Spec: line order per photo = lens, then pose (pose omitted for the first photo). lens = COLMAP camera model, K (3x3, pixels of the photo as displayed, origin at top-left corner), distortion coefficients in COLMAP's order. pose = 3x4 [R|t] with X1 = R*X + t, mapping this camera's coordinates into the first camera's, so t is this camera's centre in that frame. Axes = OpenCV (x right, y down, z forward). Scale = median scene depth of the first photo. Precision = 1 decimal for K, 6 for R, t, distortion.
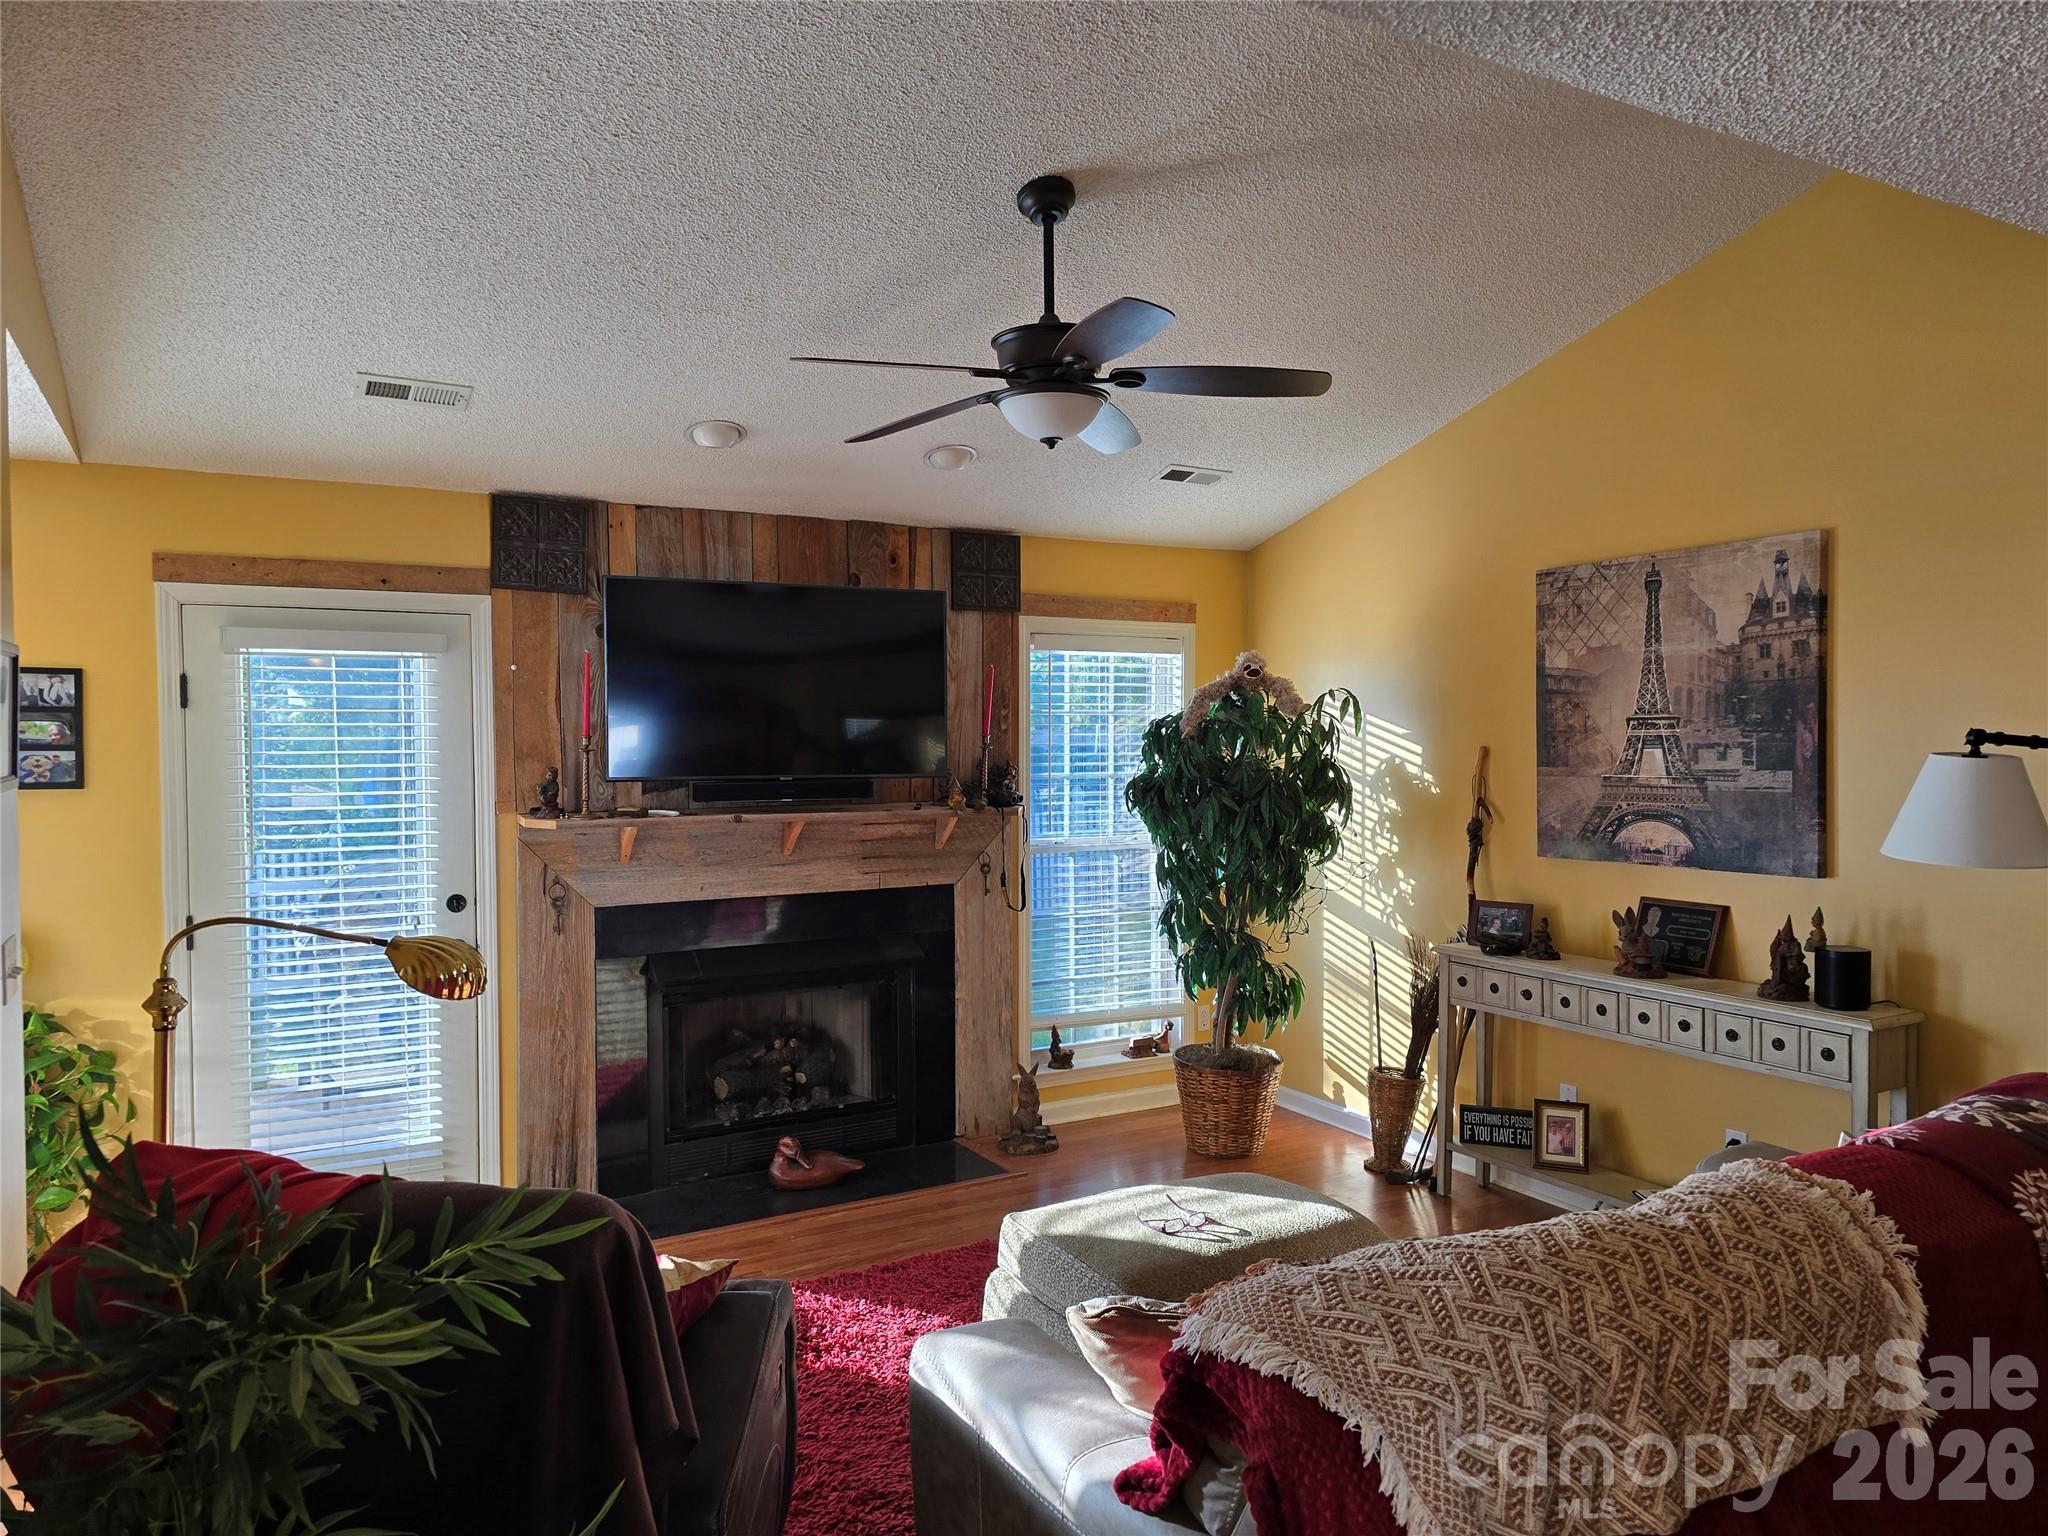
lens RADIAL K [[1389.1, 0, 1033.6], [0, 1389.1, 764.0], [0, 0, 1]] dist [0.077424, -0.001862]
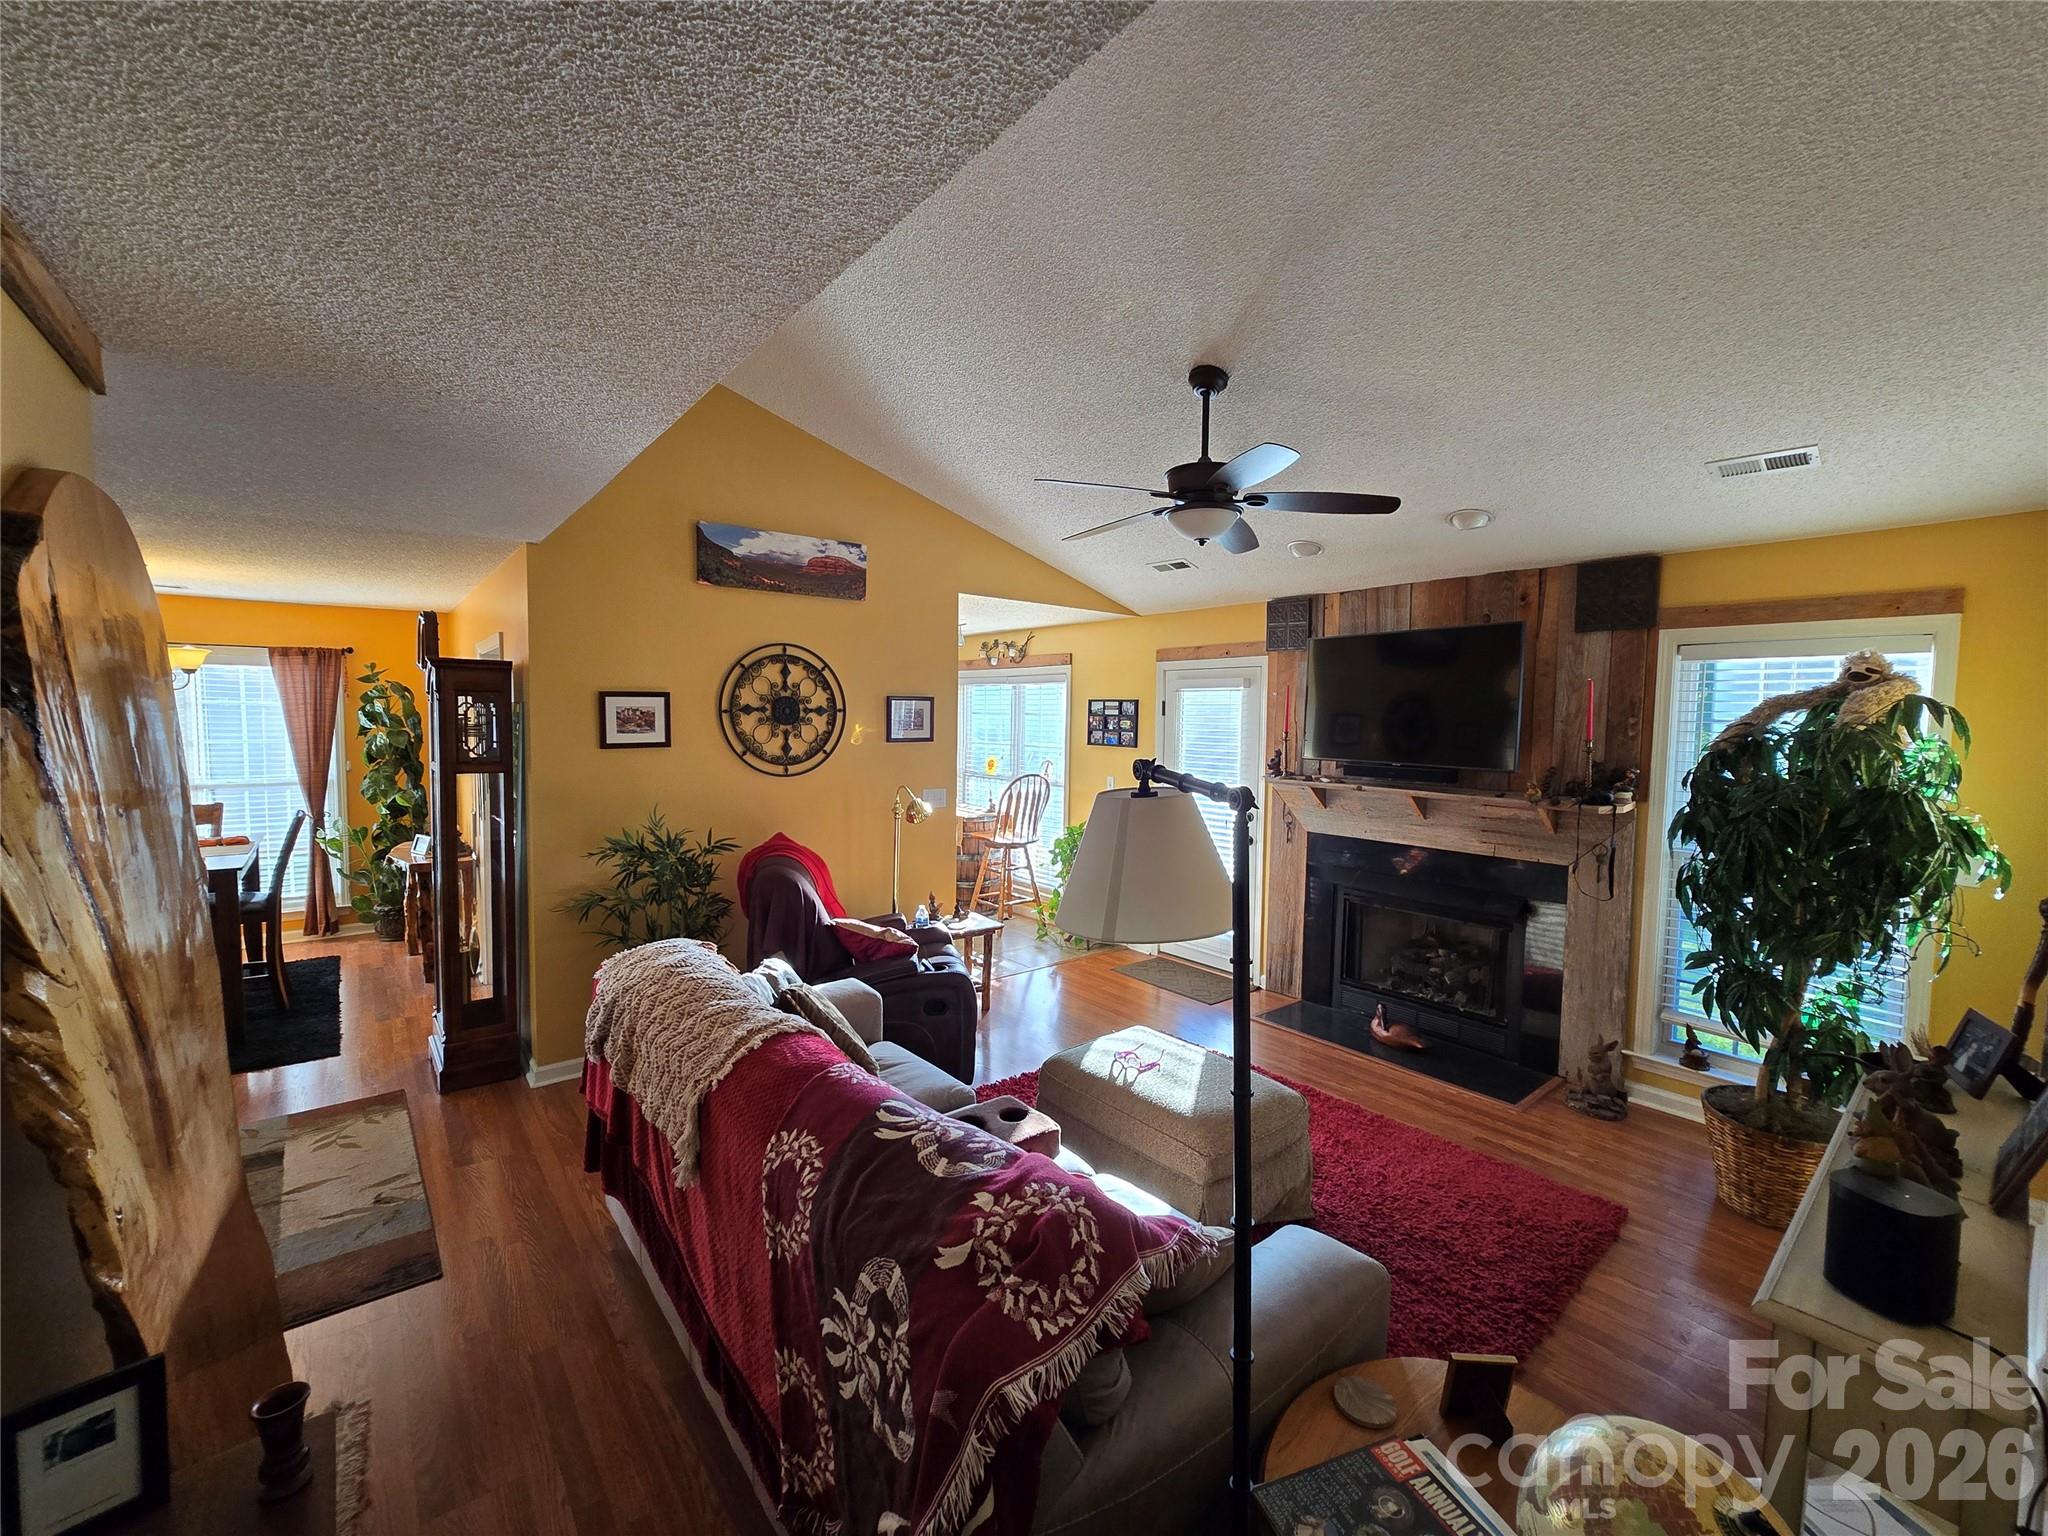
lens RADIAL K [[825.1, 0, 1031.9], [0, 825.1, 755.8], [0, 0, 1]] dist [0.003265, 0.000387]
pose [[0.177904, 0.053401, -0.982598, 0.868359], [-0.037866, 0.998158, 0.047390, -0.036446], [0.983319, 0.028776, 0.179598, 0.676003]]
